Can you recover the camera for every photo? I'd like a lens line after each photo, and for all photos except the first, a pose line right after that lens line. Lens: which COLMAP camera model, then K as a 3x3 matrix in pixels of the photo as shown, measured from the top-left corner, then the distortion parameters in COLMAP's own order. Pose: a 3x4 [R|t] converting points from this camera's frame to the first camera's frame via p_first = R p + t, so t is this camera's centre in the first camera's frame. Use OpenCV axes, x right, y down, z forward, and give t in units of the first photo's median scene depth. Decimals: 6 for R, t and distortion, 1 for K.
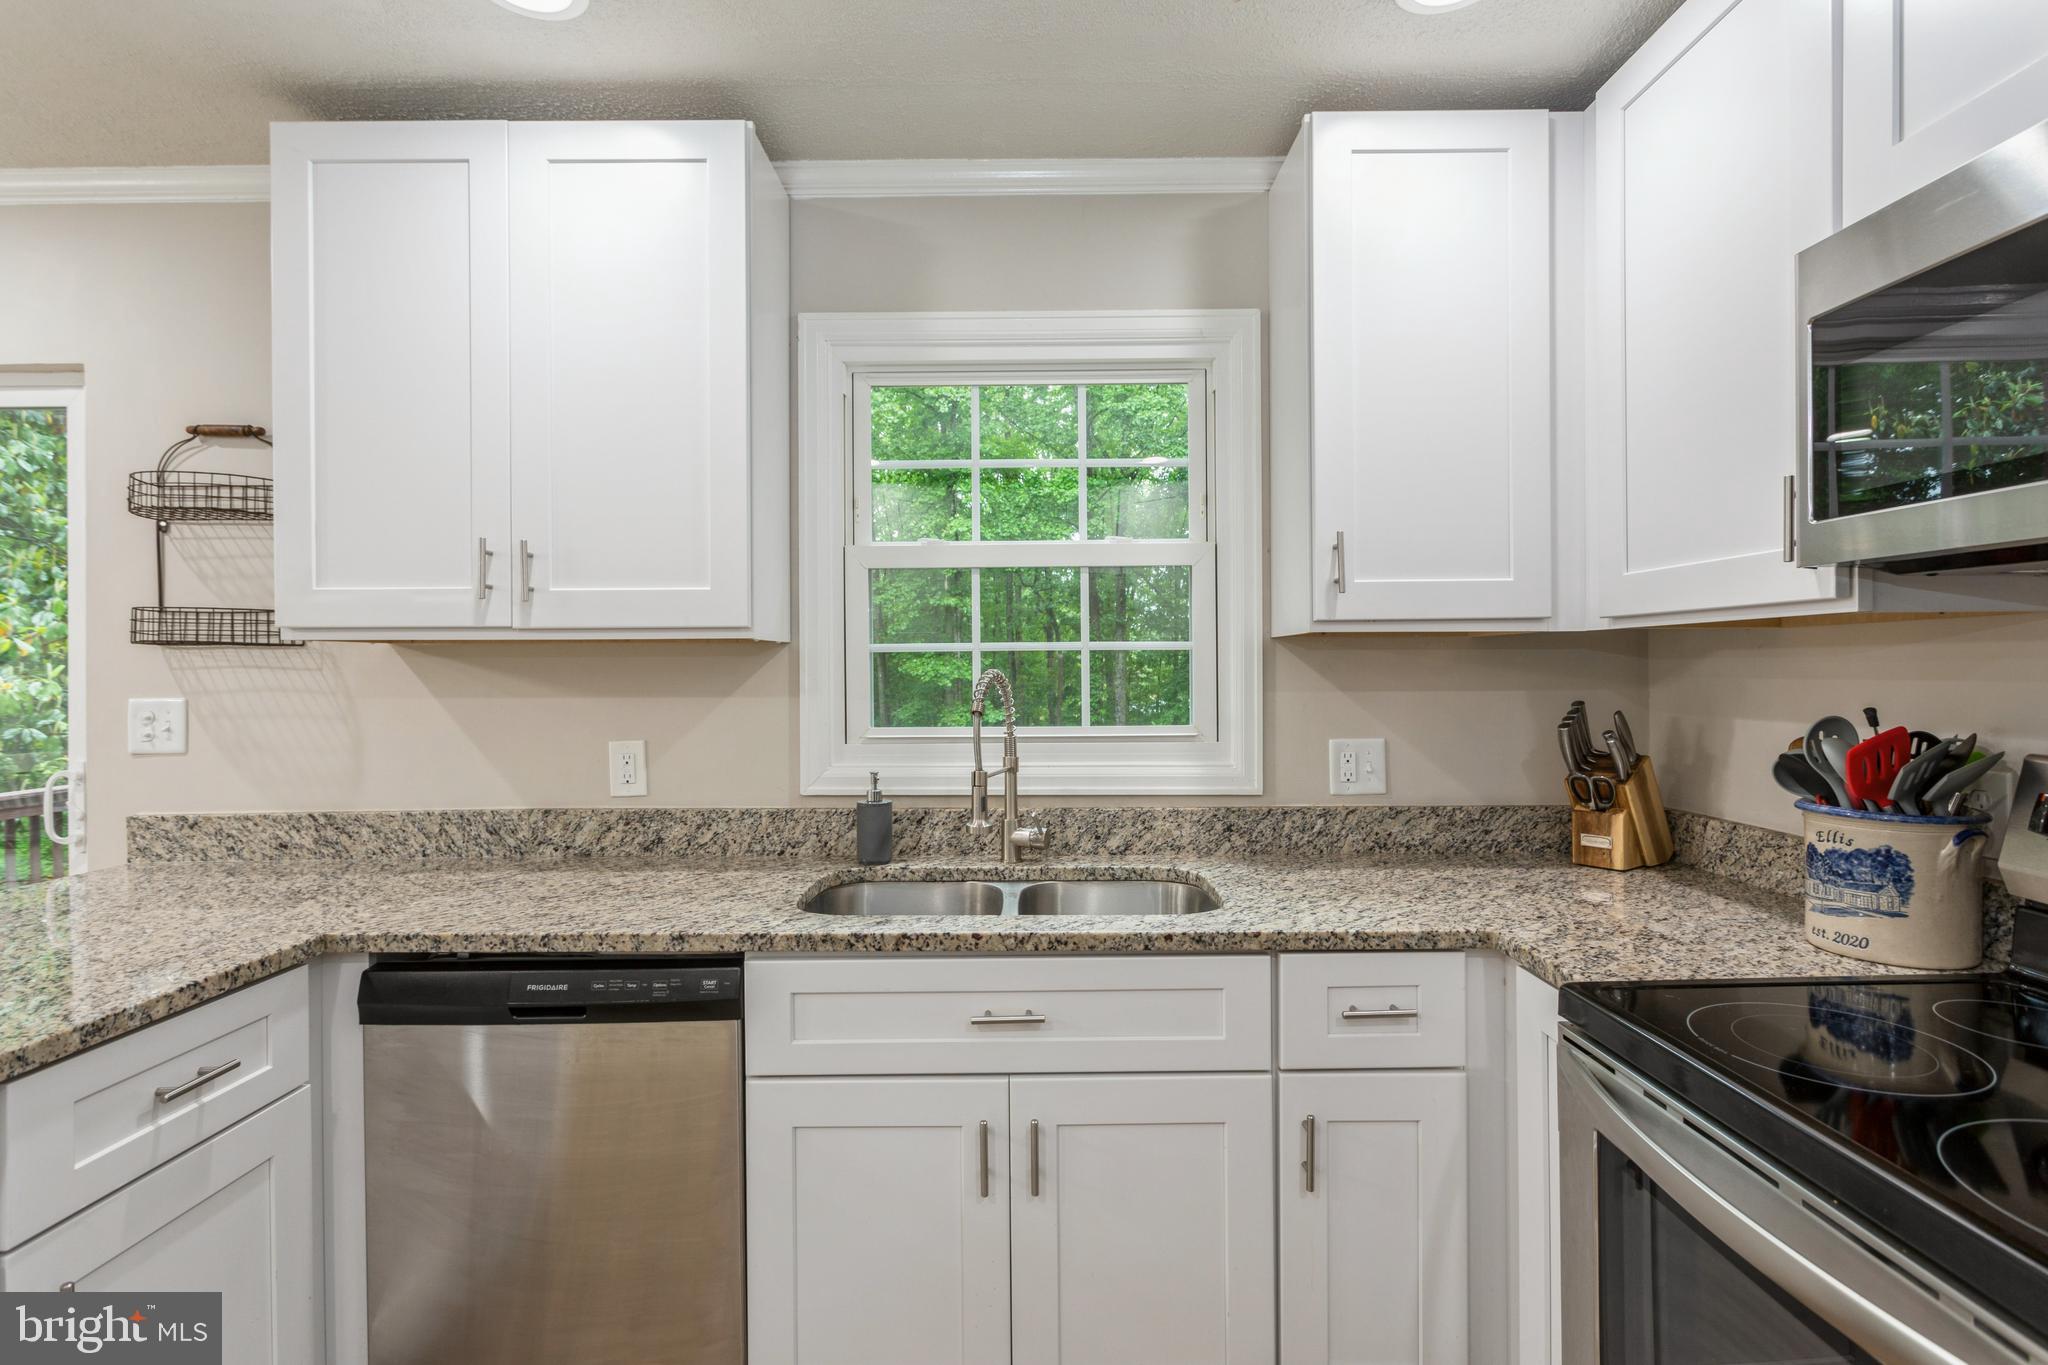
lens RADIAL K [[972.0, 0, 1018.6], [0, 972.0, 669.7], [0, 0, 1]] dist [-0.000448, 0.000924]
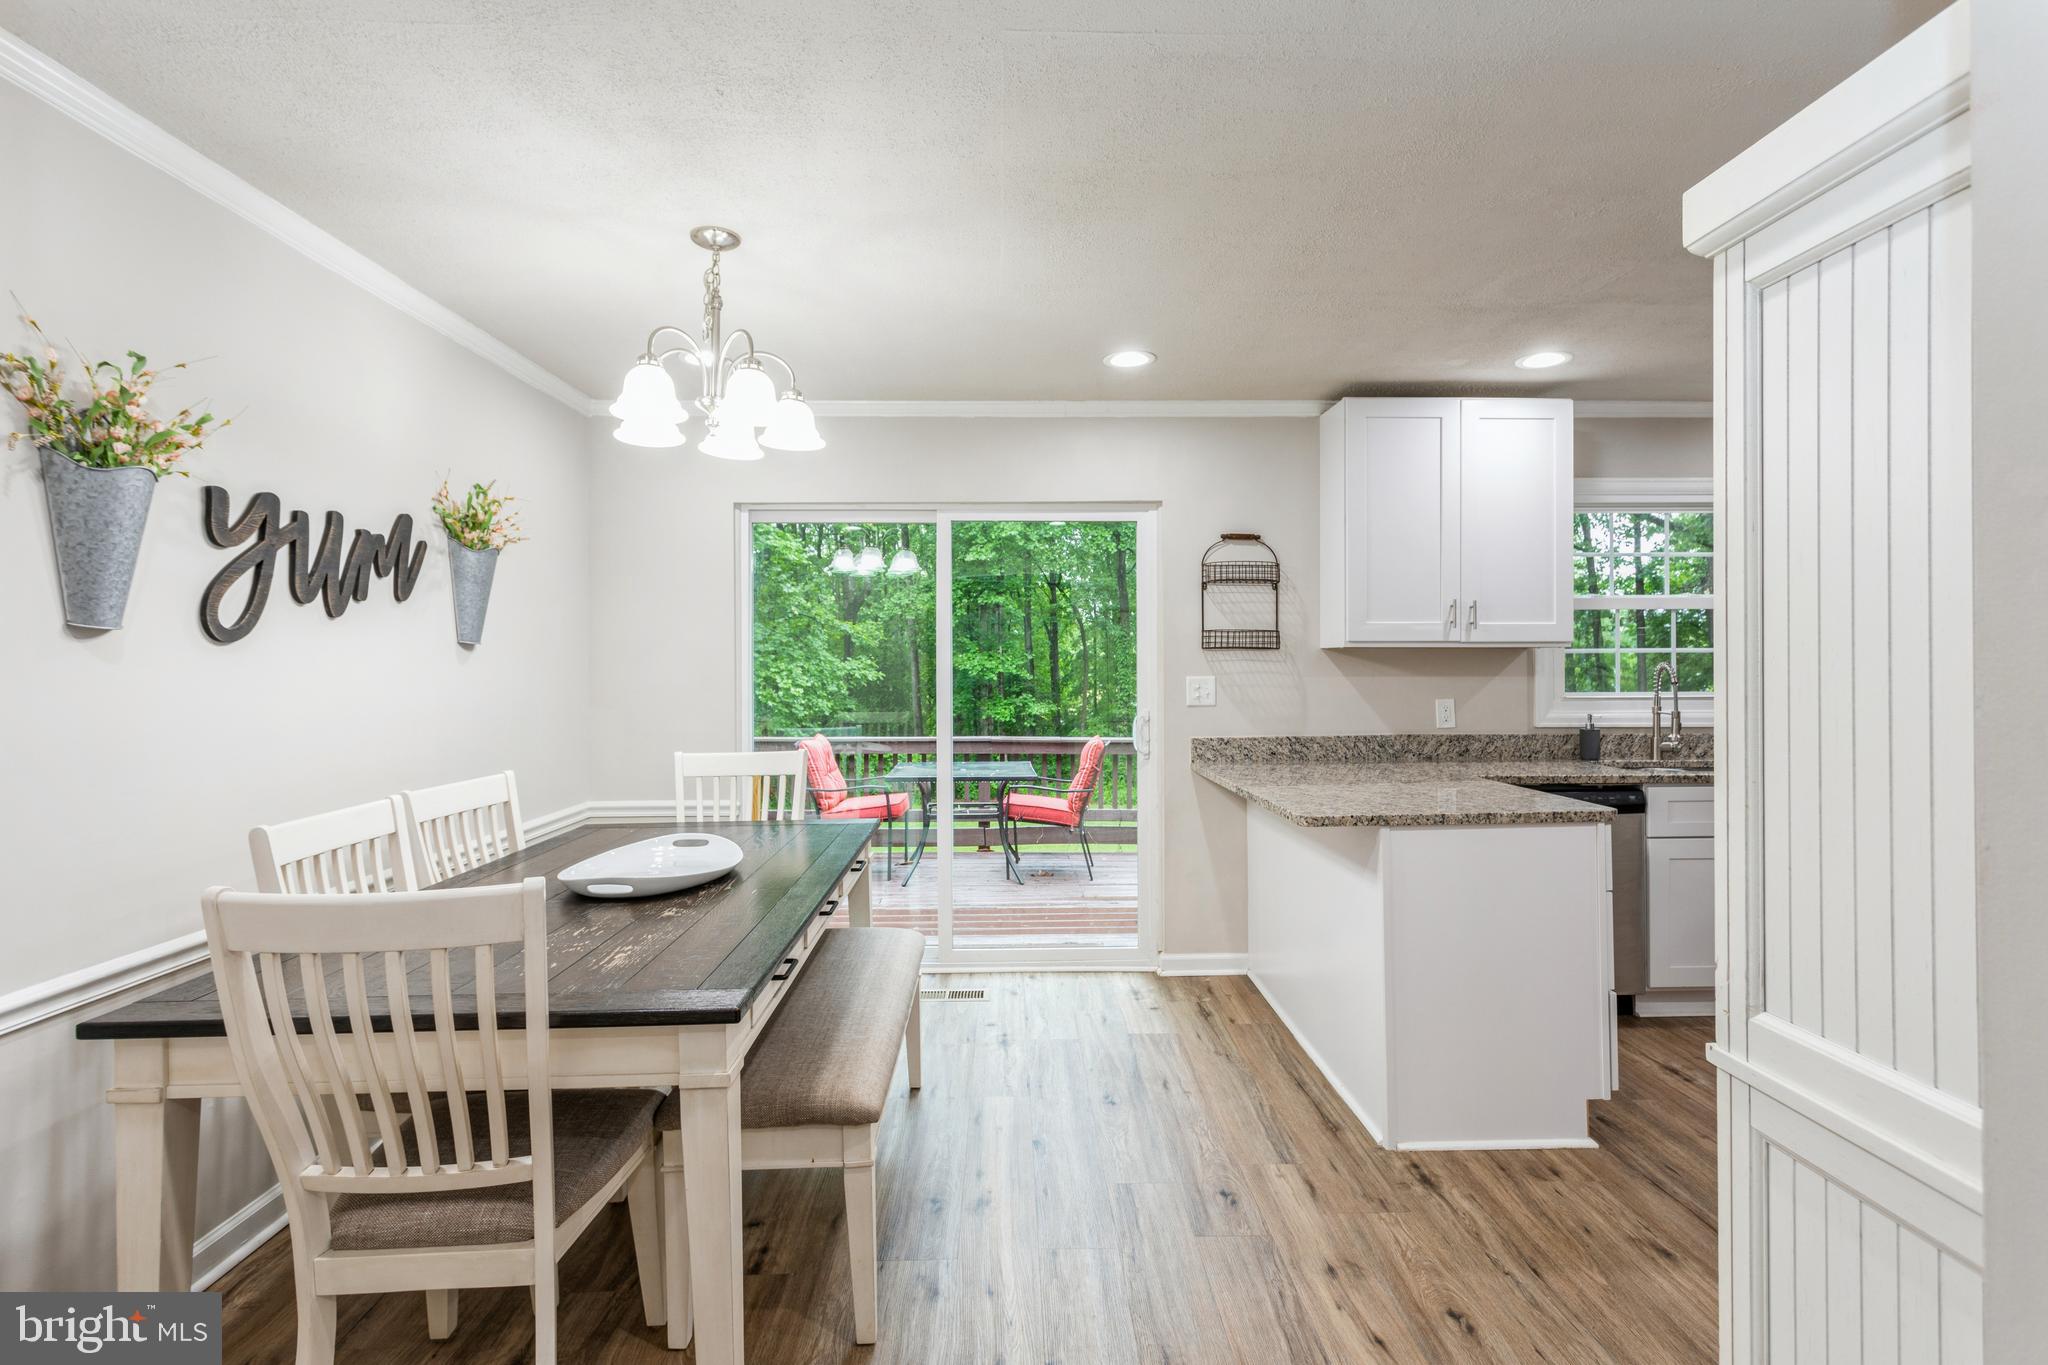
lens RADIAL K [[972.0, 0, 1018.6], [0, 972.0, 663.3], [0, 0, 1]] dist [-0.000448, 0.000924]
pose [[0.999480, 0.002468, 0.032142, -1.370427], [-0.002420, 0.999996, -0.001556, 0.007704], [-0.032146, 0.001477, 0.999482, -0.935881]]
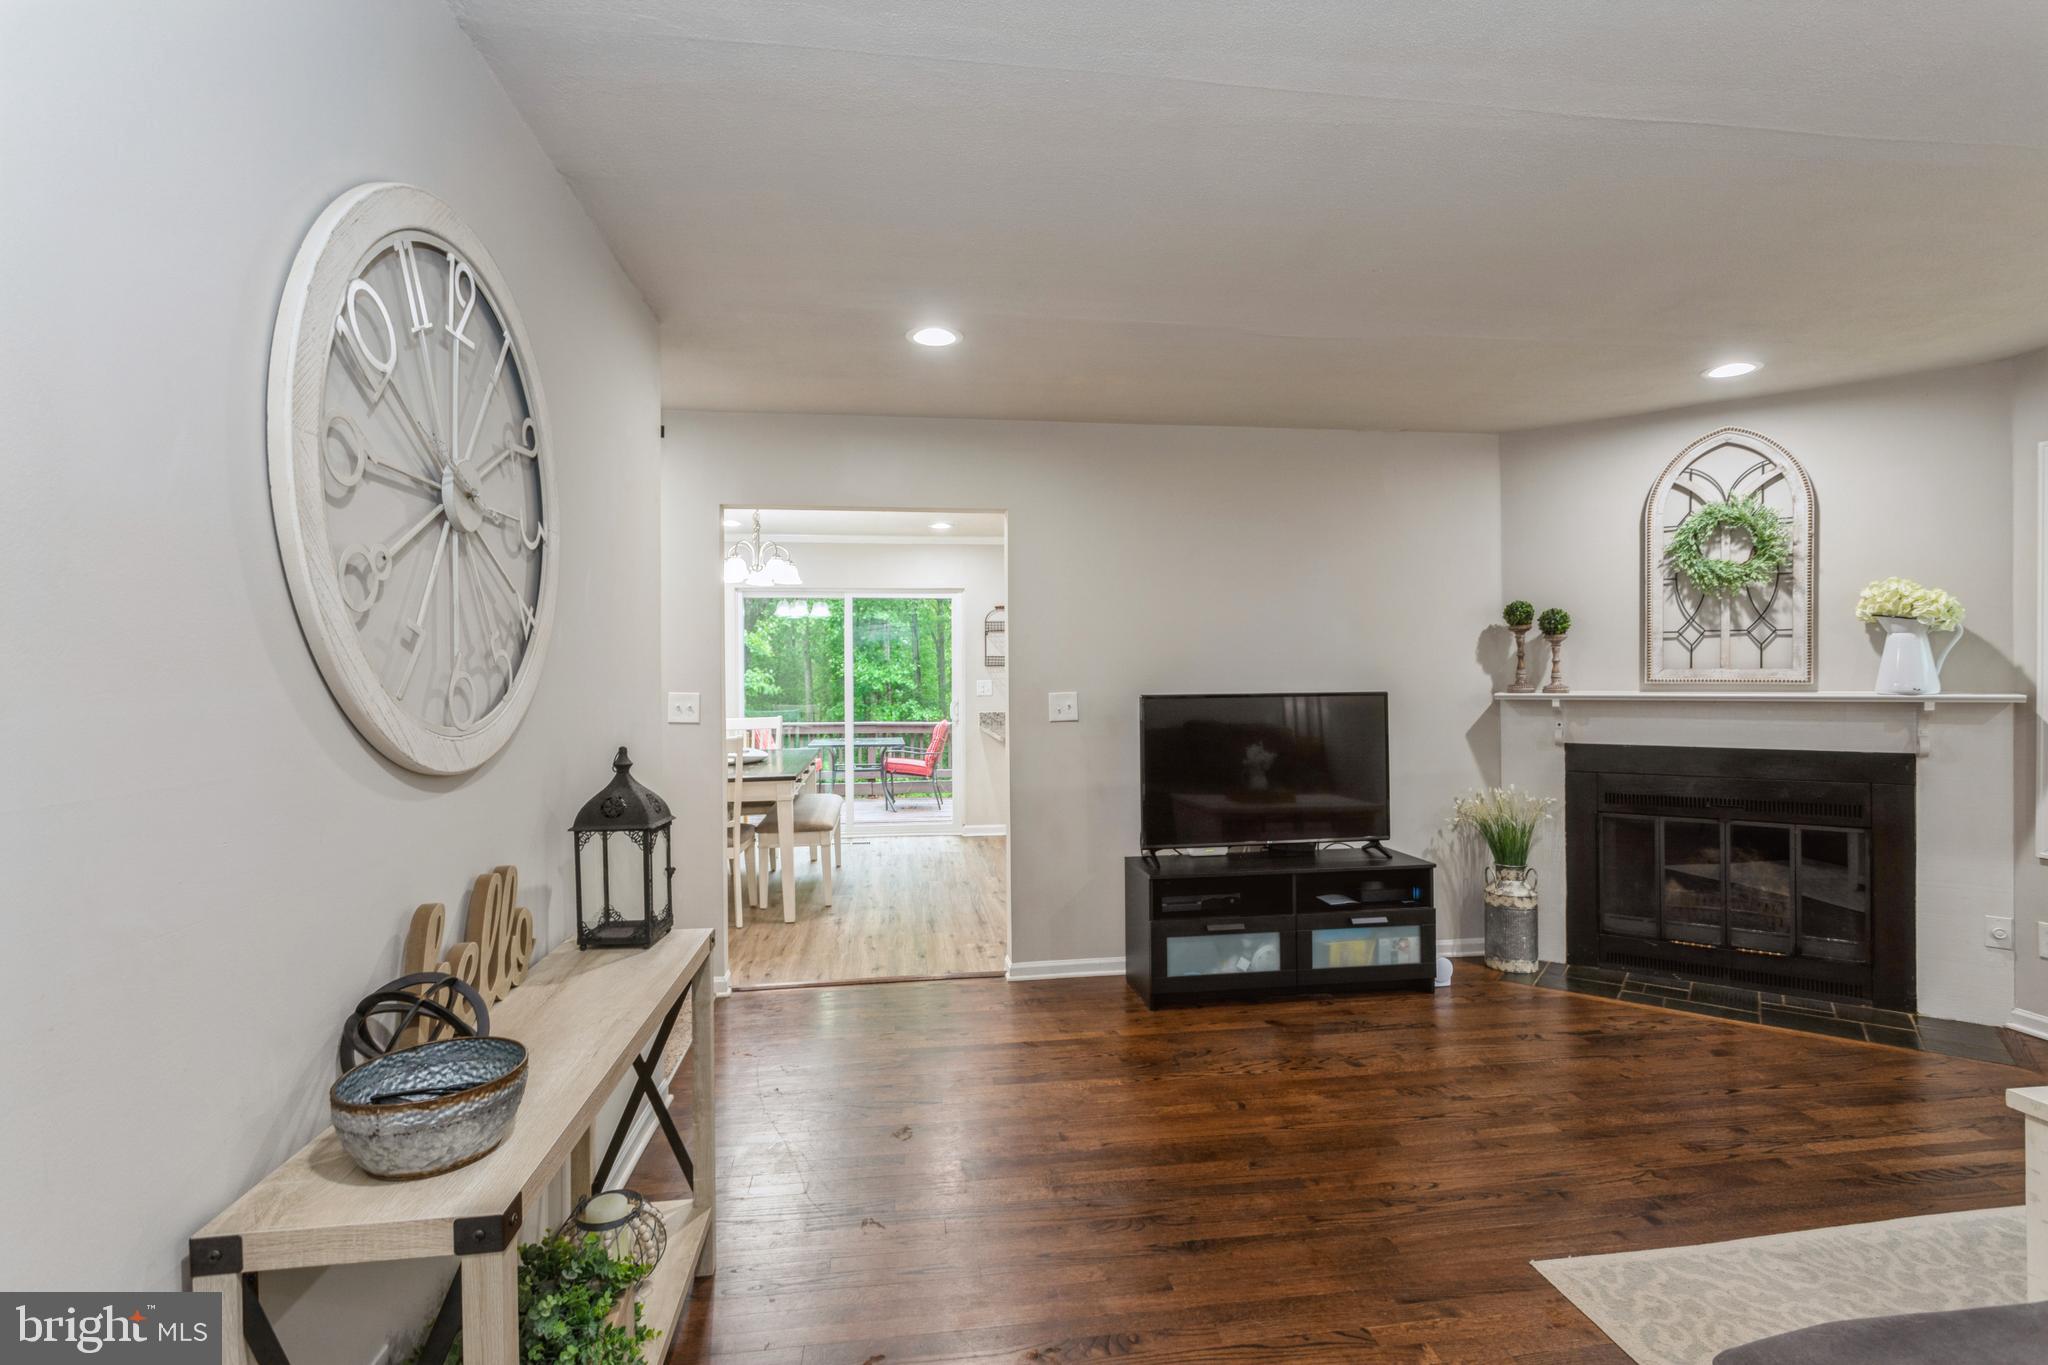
lens RADIAL K [[972.0, 0, 1027.9], [0, 972.0, 681.2], [0, 0, 1]] dist [-0.000448, 0.000924]
pose [[0.988302, 0.000763, 0.152508, -1.348290], [-0.001815, 0.999975, 0.006761, 0.006670], [-0.152499, -0.006959, 0.988279, -2.784443]]
